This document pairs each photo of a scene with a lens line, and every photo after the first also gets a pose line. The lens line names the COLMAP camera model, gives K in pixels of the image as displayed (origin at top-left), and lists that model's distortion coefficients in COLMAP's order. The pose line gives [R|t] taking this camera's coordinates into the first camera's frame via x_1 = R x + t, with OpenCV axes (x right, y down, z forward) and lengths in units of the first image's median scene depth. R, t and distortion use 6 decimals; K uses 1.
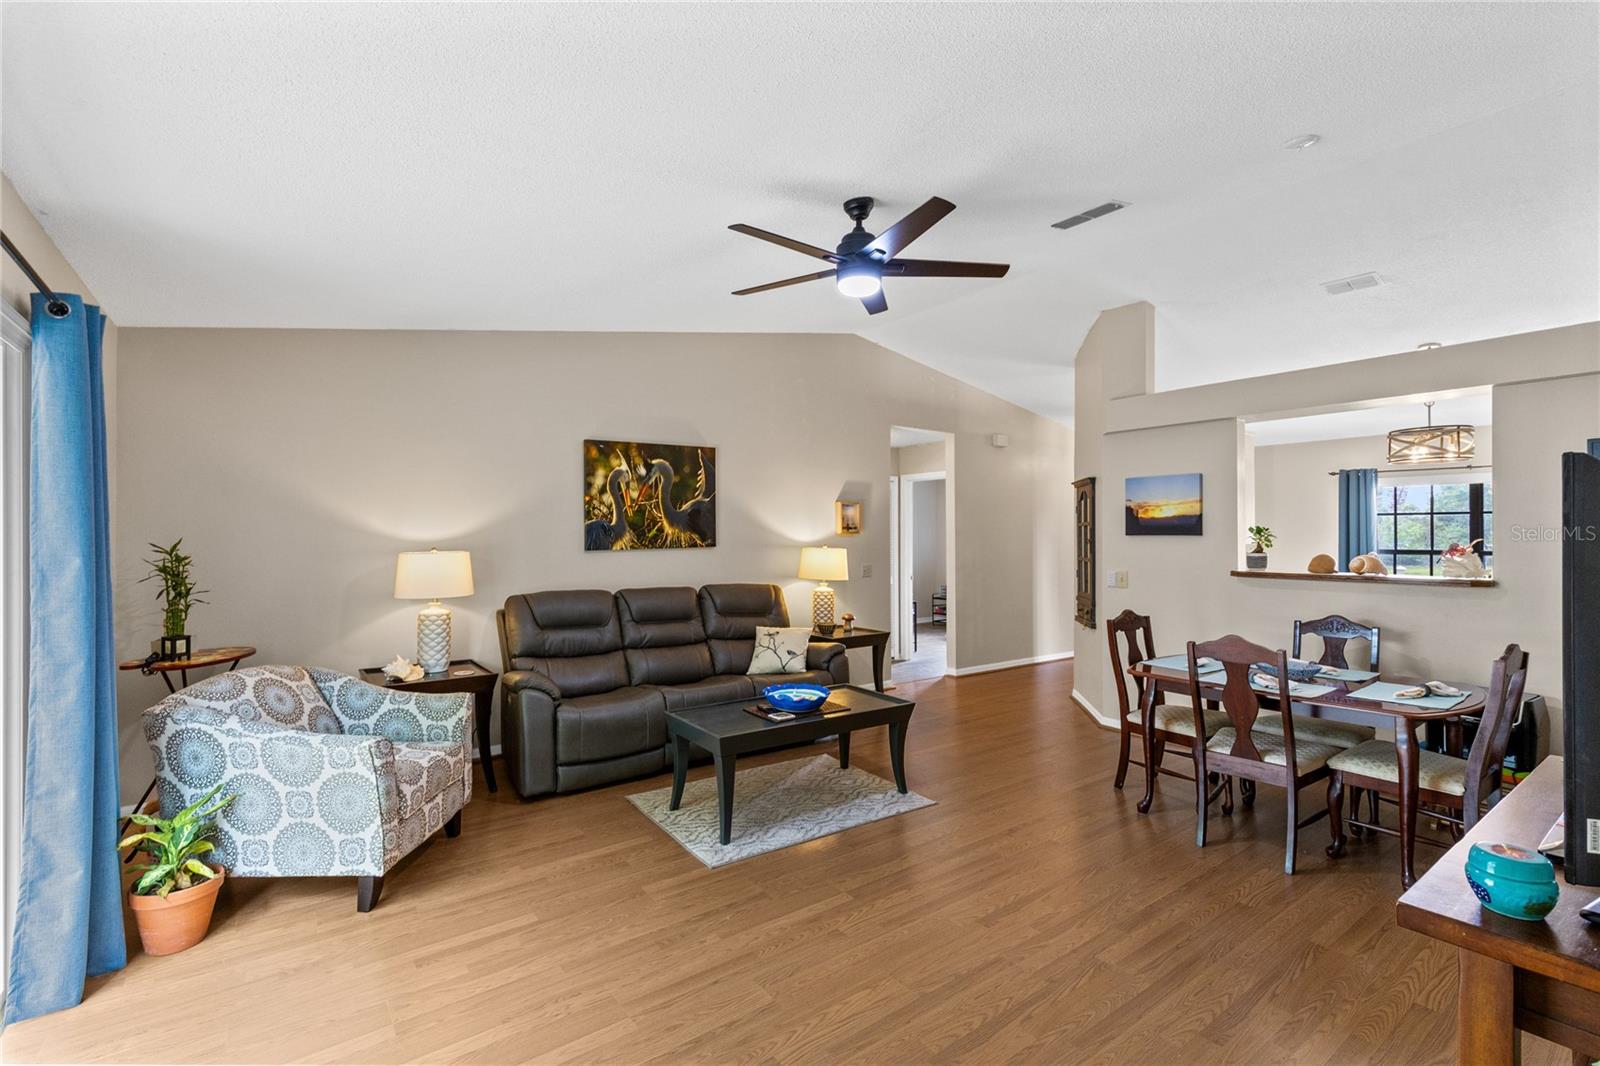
lens RADIAL K [[714.5, 0, 799.2], [0, 714.5, 541.2], [0, 0, 1]] dist [0.005450, -0.000140]
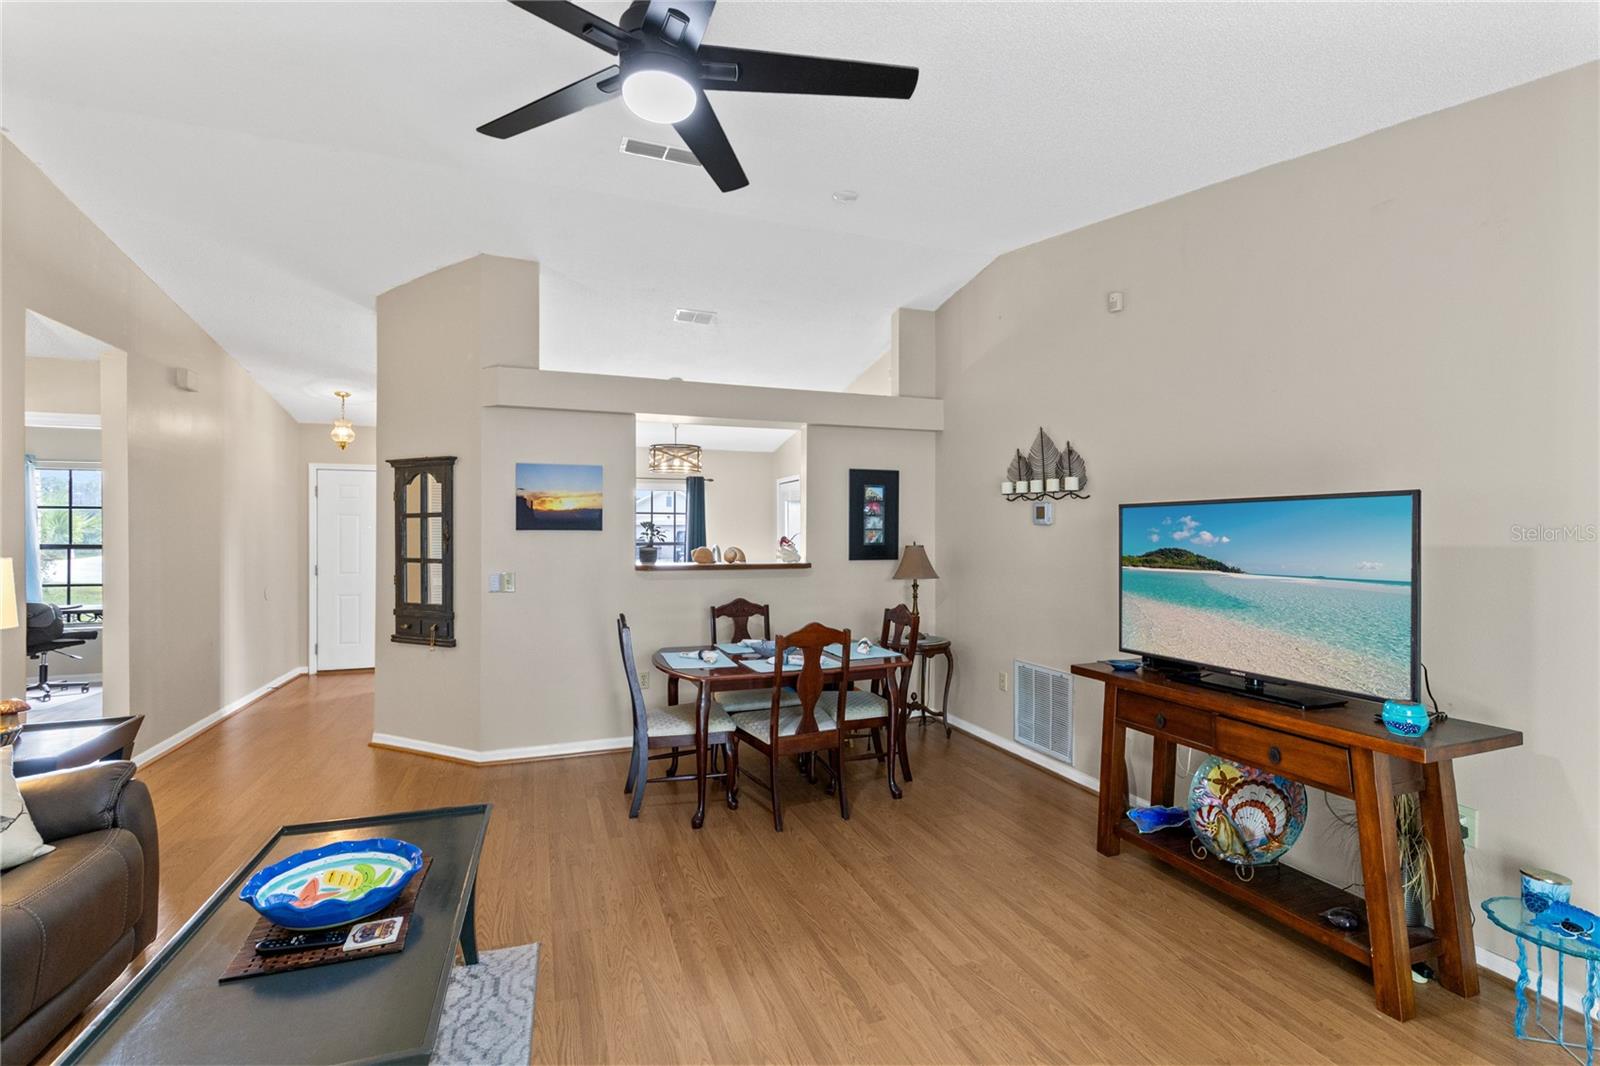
lens RADIAL K [[714.5, 0, 806.8], [0, 714.5, 539.8], [0, 0, 1]] dist [0.005450, -0.000140]
pose [[0.279265, -0.008997, 0.960172, -0.280951], [0.004830, 0.999957, 0.007965, -0.001982], [-0.960202, 0.002413, 0.279297, 0.459100]]
